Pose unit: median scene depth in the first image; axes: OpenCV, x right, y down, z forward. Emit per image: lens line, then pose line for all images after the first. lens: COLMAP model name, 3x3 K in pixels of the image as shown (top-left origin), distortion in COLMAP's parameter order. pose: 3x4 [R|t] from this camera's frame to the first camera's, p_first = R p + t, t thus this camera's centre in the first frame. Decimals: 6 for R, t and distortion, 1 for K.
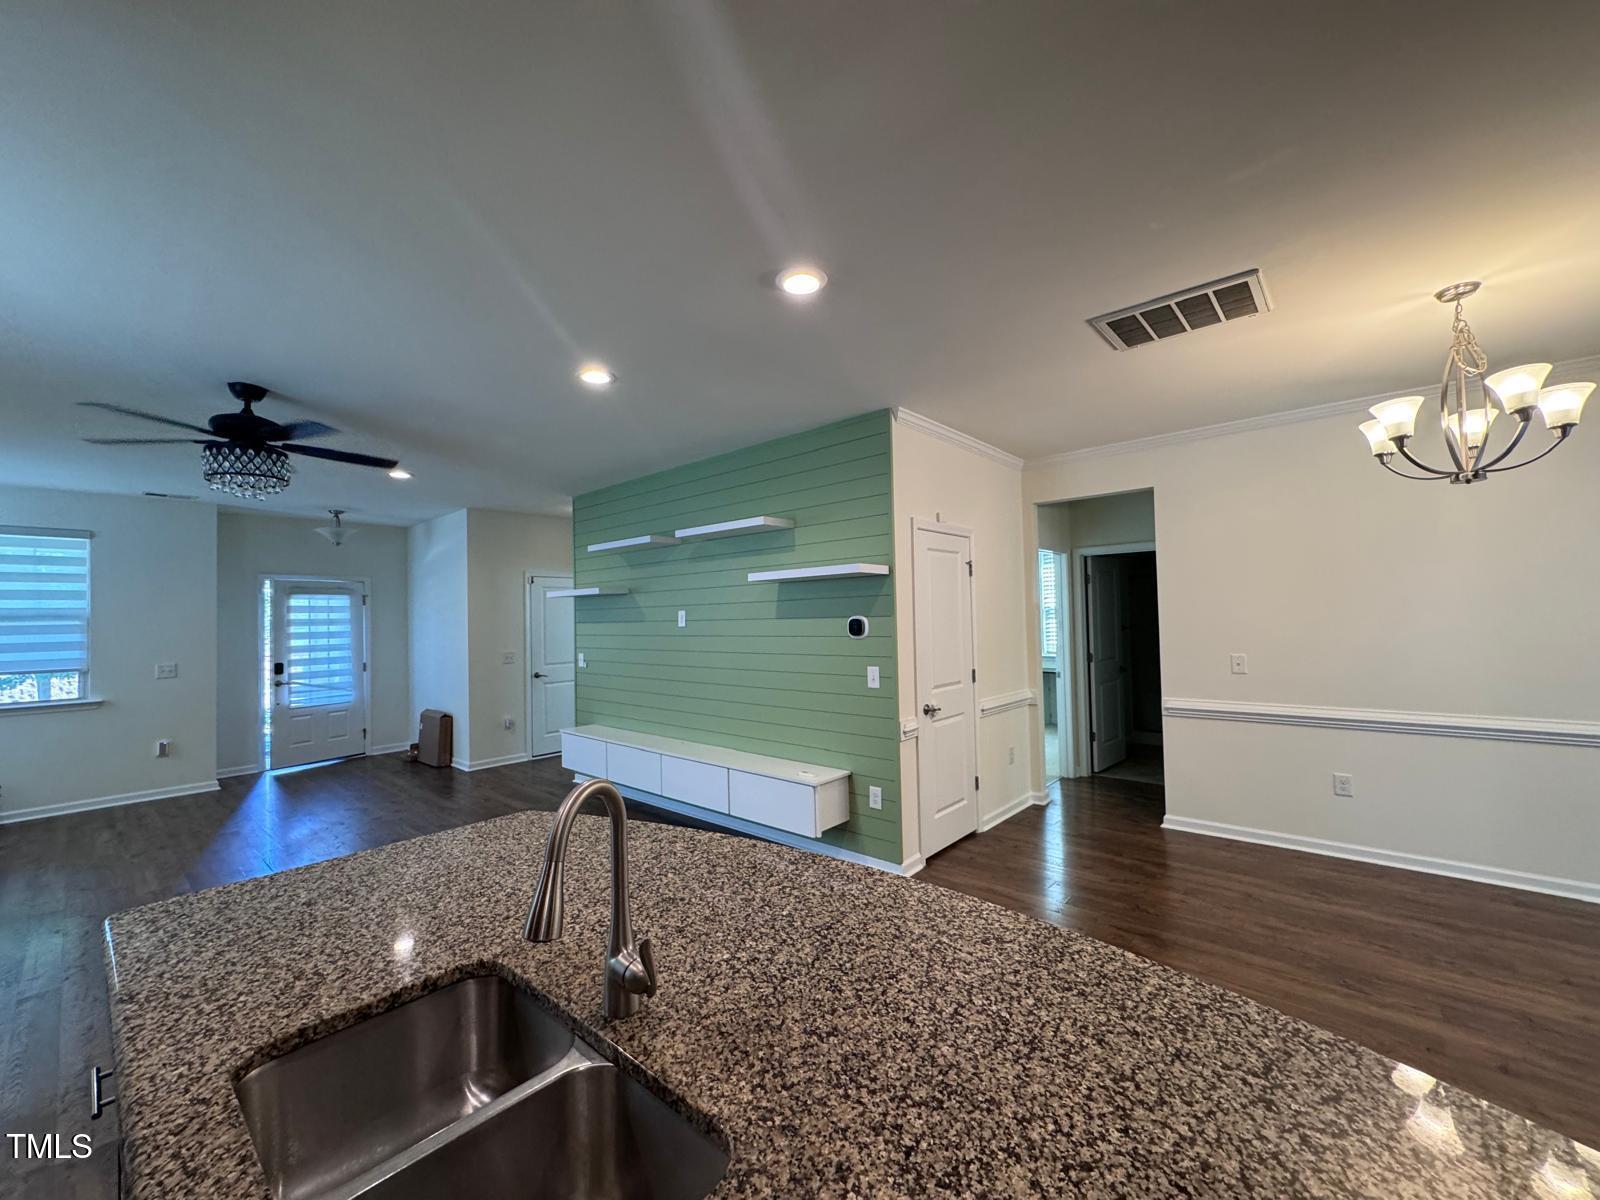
lens RADIAL K [[638.8, 0, 800.0], [0, 638.8, 600.0], [0, 0, 1]] dist [-0.001538, -0.000021]
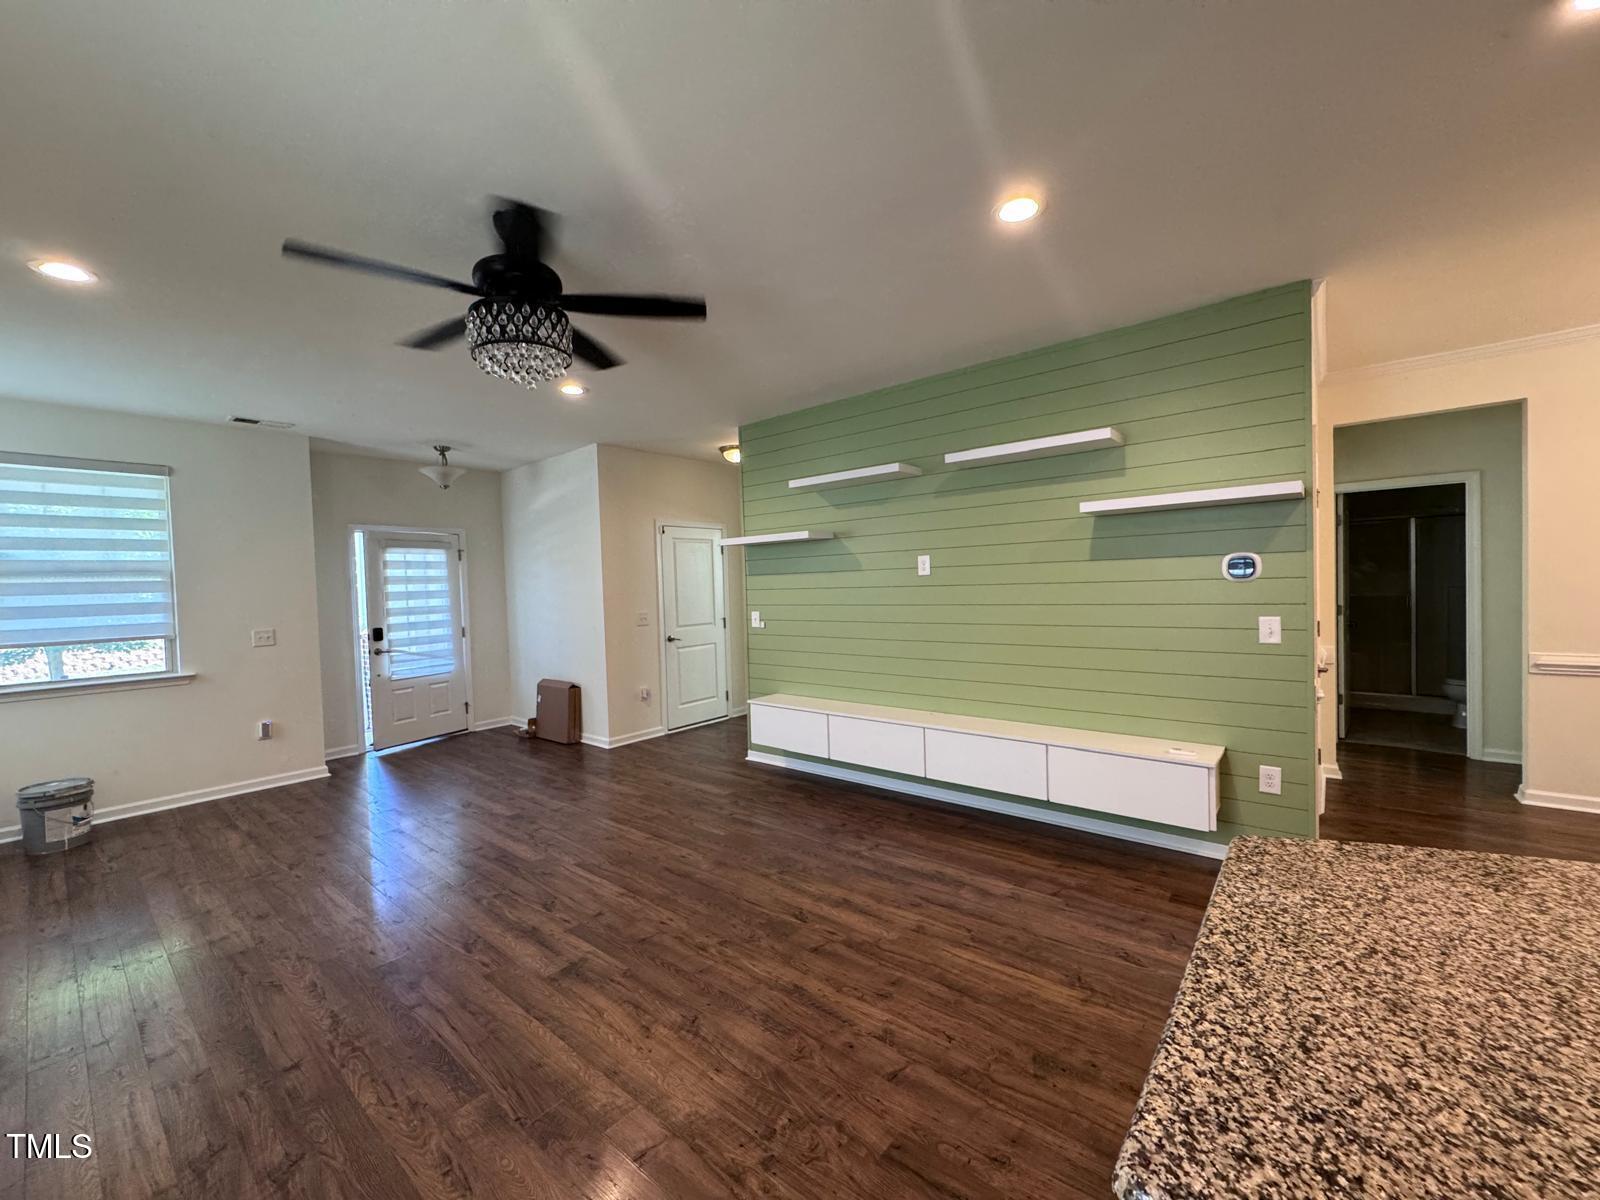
lens RADIAL K [[638.8, 0, 800.0], [0, 638.8, 600.0], [0, 0, 1]] dist [-0.001538, -0.000021]
pose [[0.999518, -0.009910, 0.029422, -0.330244], [0.008340, 0.998559, 0.053012, 0.025119], [-0.029905, -0.052741, 0.998160, 0.155465]]
